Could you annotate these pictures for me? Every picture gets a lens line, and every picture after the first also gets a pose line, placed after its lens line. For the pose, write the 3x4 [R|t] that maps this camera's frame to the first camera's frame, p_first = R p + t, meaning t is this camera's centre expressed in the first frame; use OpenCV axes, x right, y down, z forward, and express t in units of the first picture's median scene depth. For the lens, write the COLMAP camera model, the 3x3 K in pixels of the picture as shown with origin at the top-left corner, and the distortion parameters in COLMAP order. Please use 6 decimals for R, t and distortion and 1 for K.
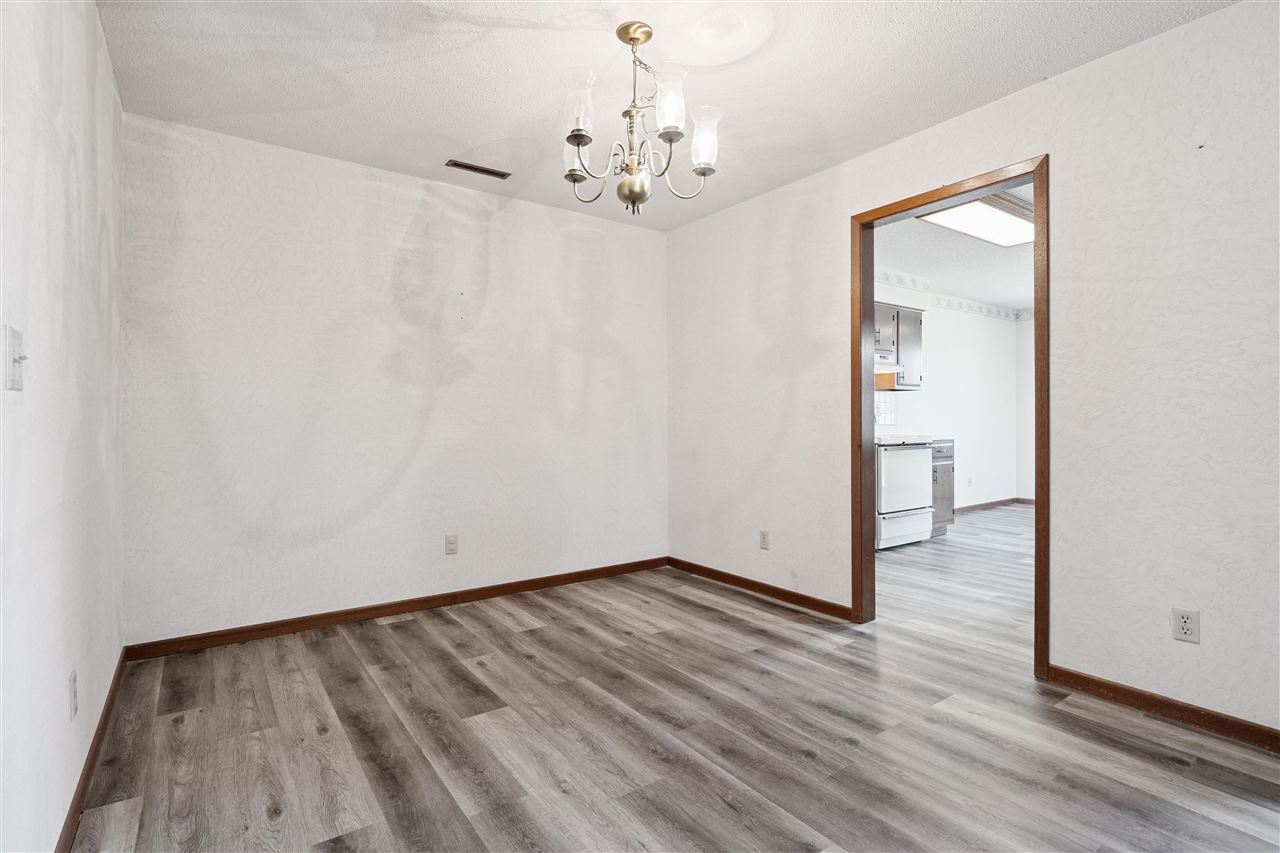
lens RADIAL K [[612.3, 0, 638.9], [0, 612.3, 423.7], [0, 0, 1]] dist [-0.012628, 0.000165]
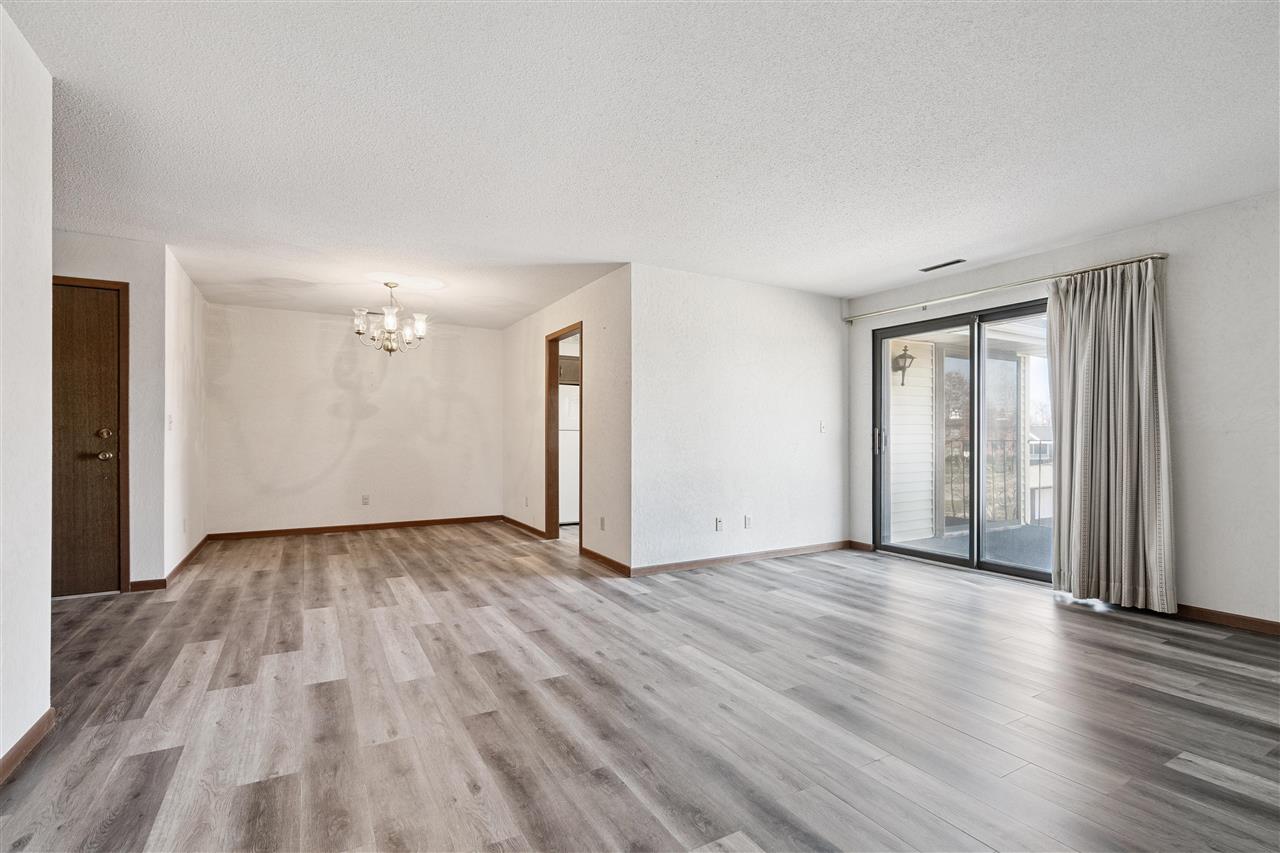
lens RADIAL K [[590.5, 0, 639.7], [0, 590.5, 438.8], [0, 0, 1]] dist [0.000102, 0.000302]
pose [[0.994340, 0.007718, -0.105964, 0.958247], [-0.007502, 0.999969, 0.002436, -0.012988], [0.105980, -0.001628, 0.994367, -0.991100]]
